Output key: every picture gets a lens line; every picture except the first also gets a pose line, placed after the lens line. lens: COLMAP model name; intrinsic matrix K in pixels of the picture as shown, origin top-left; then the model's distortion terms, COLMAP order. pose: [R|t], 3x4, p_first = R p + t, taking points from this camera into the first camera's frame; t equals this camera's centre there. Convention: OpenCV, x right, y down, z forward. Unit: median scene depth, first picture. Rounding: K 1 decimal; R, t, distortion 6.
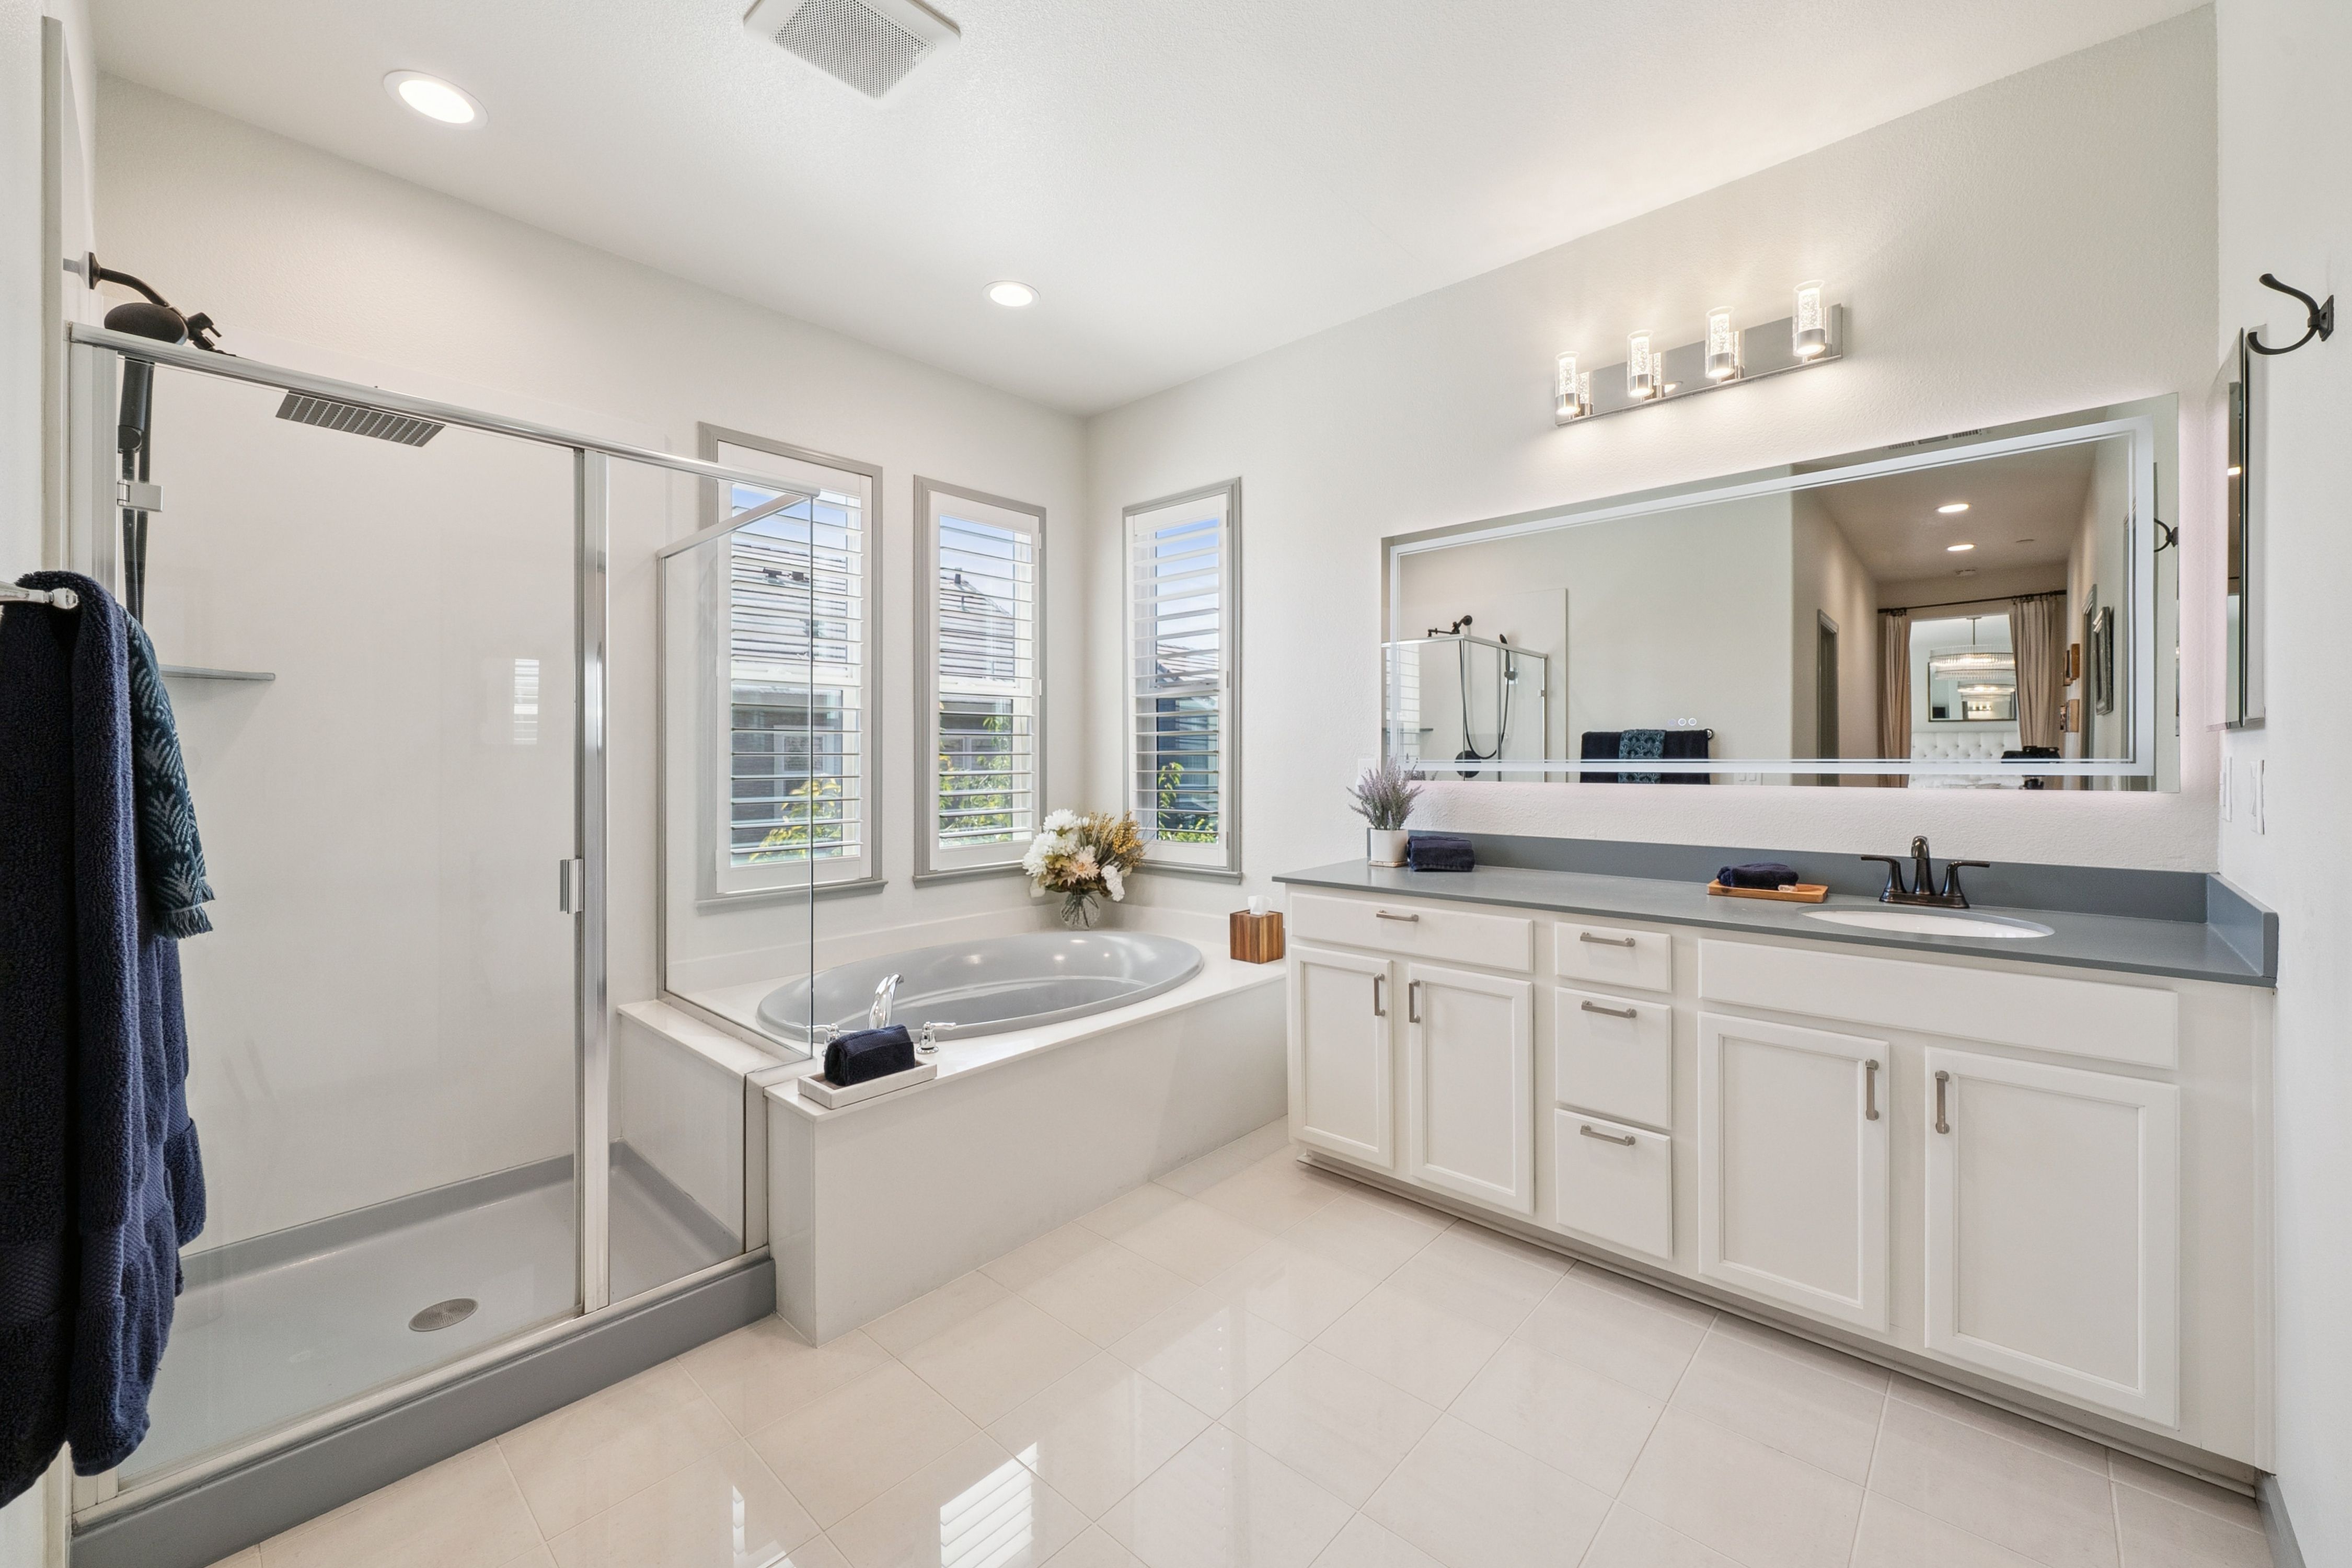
lens RADIAL K [[912.1, 0, 1187.9], [0, 912.1, 753.1], [0, 0, 1]] dist [0.001091, 0.000131]
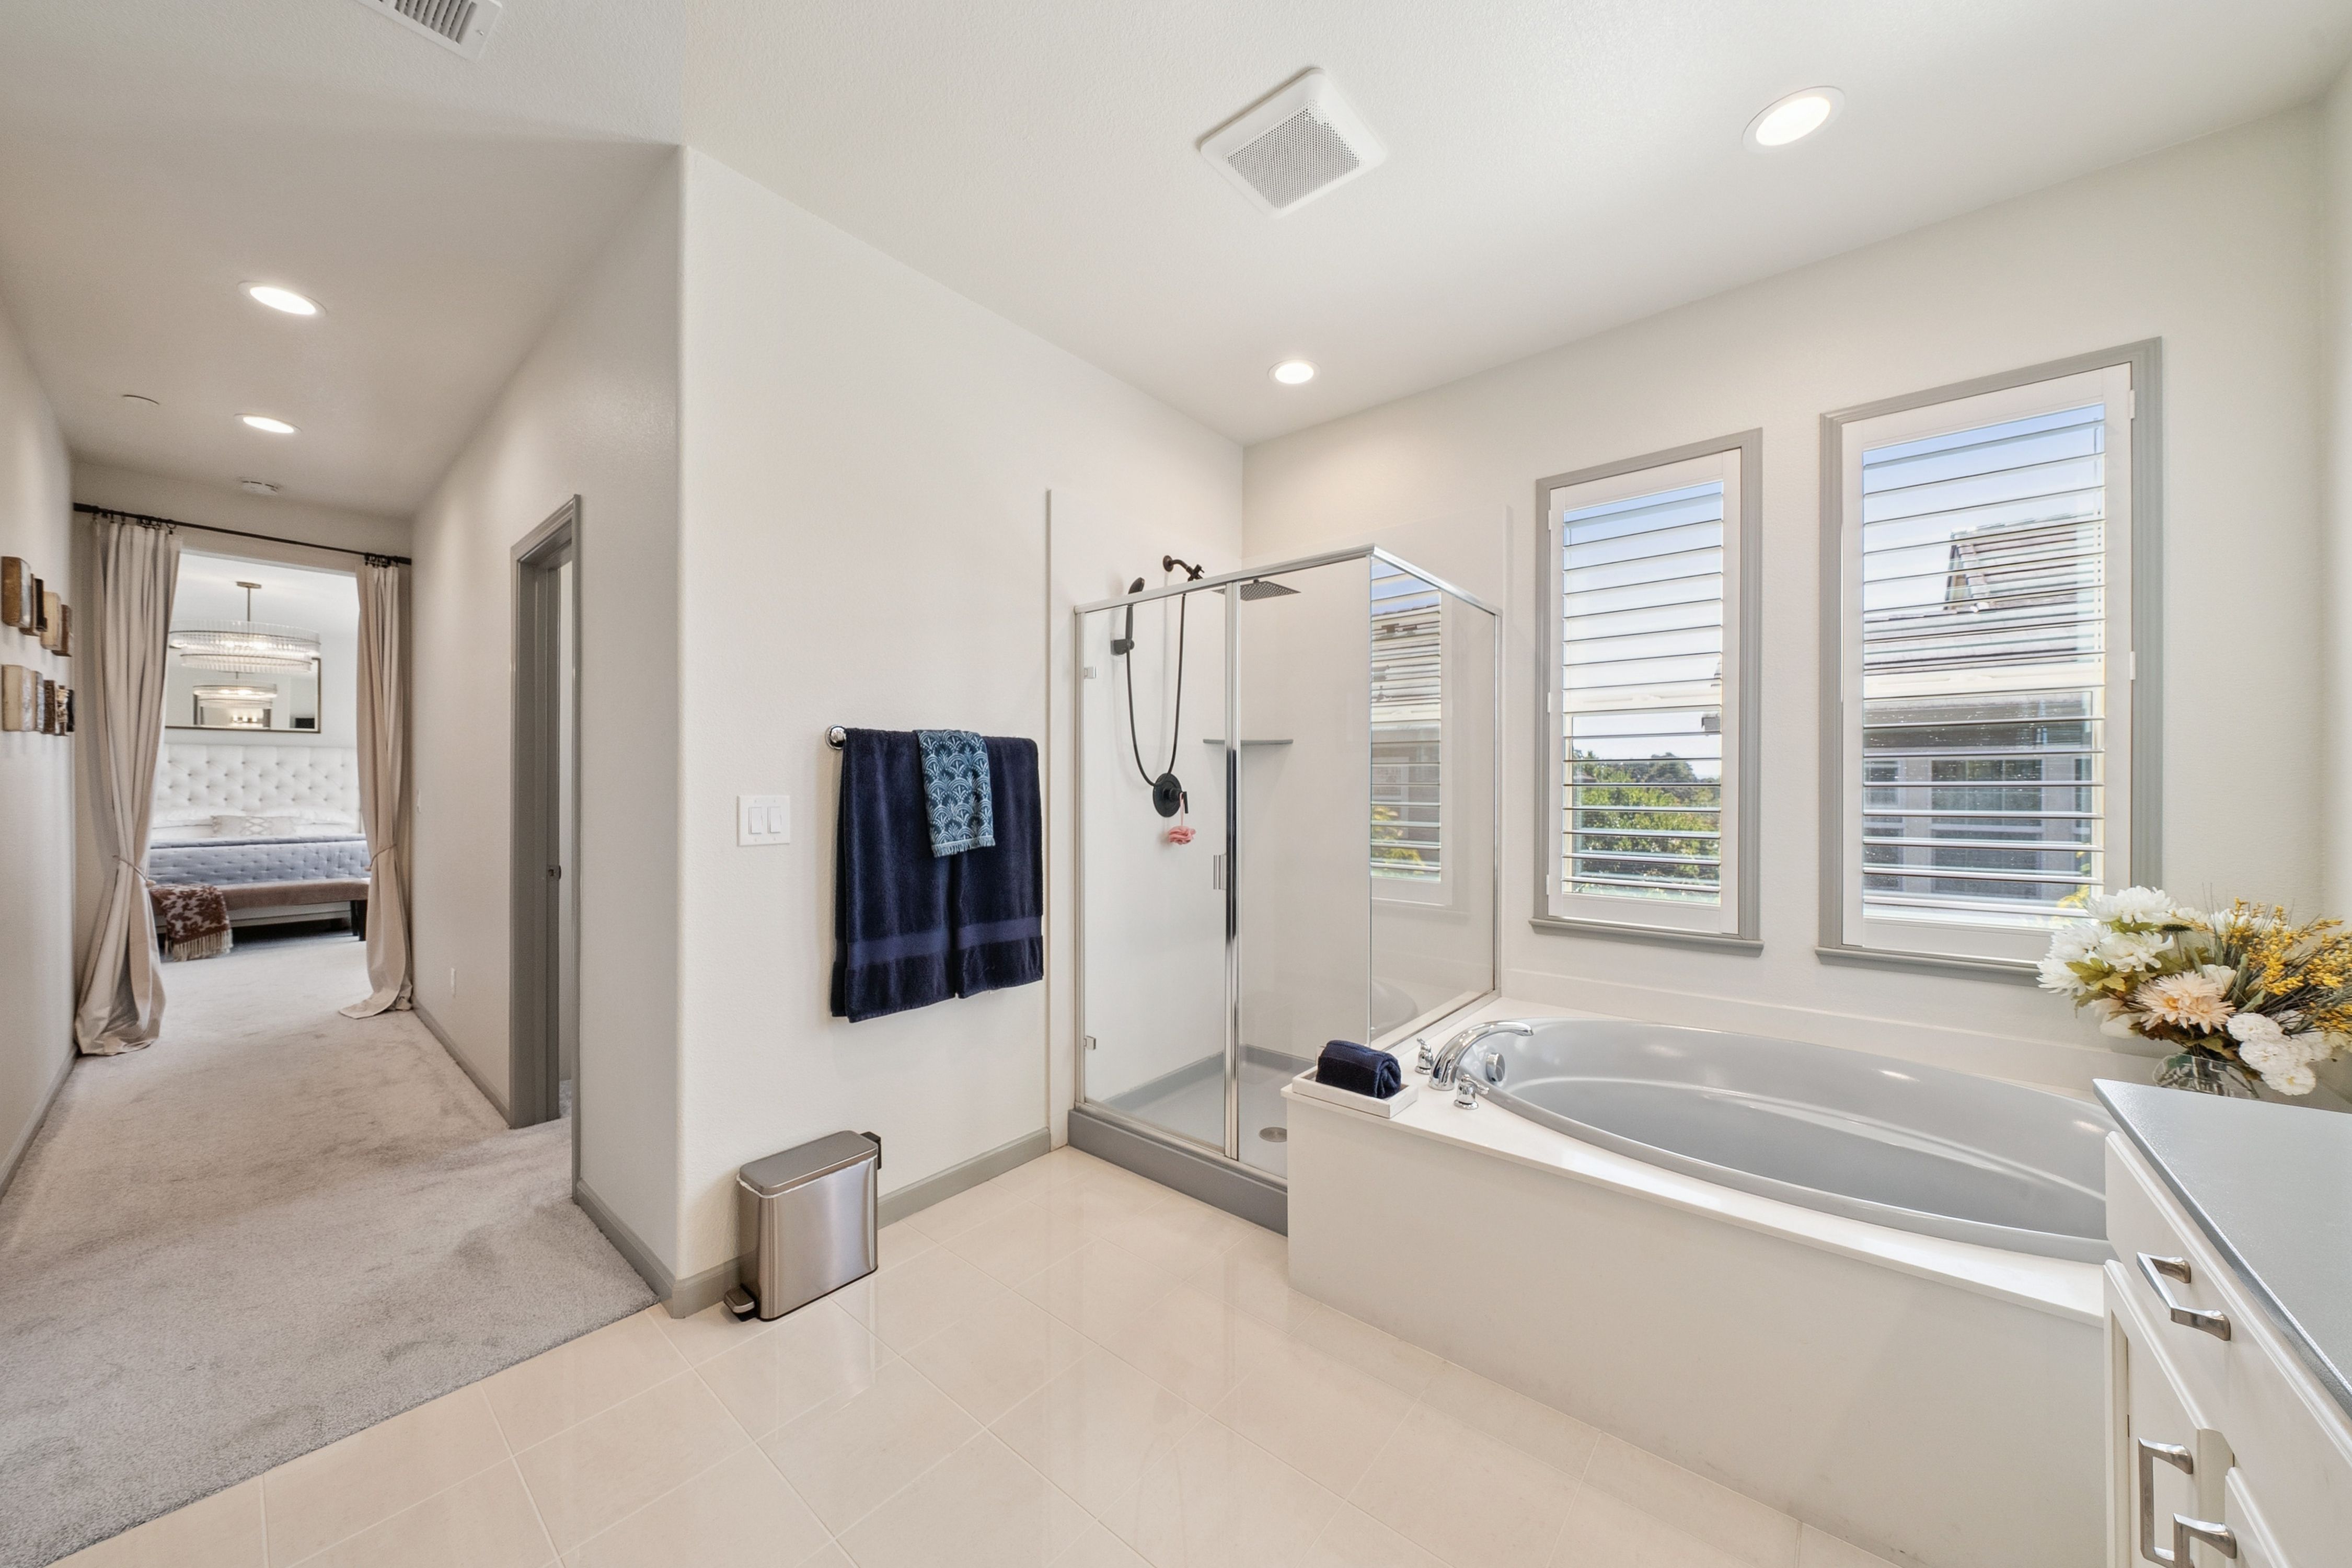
lens RADIAL K [[808.7, 0, 1170.2], [0, 808.7, 783.1], [0, 0, 1]] dist [-0.002963, -0.000391]
pose [[0.041427, -0.000603, -0.999141, 0.342673], [0.000541, 1.000000, -0.000581, -0.000211], [0.999141, -0.000517, 0.041427, 0.435450]]
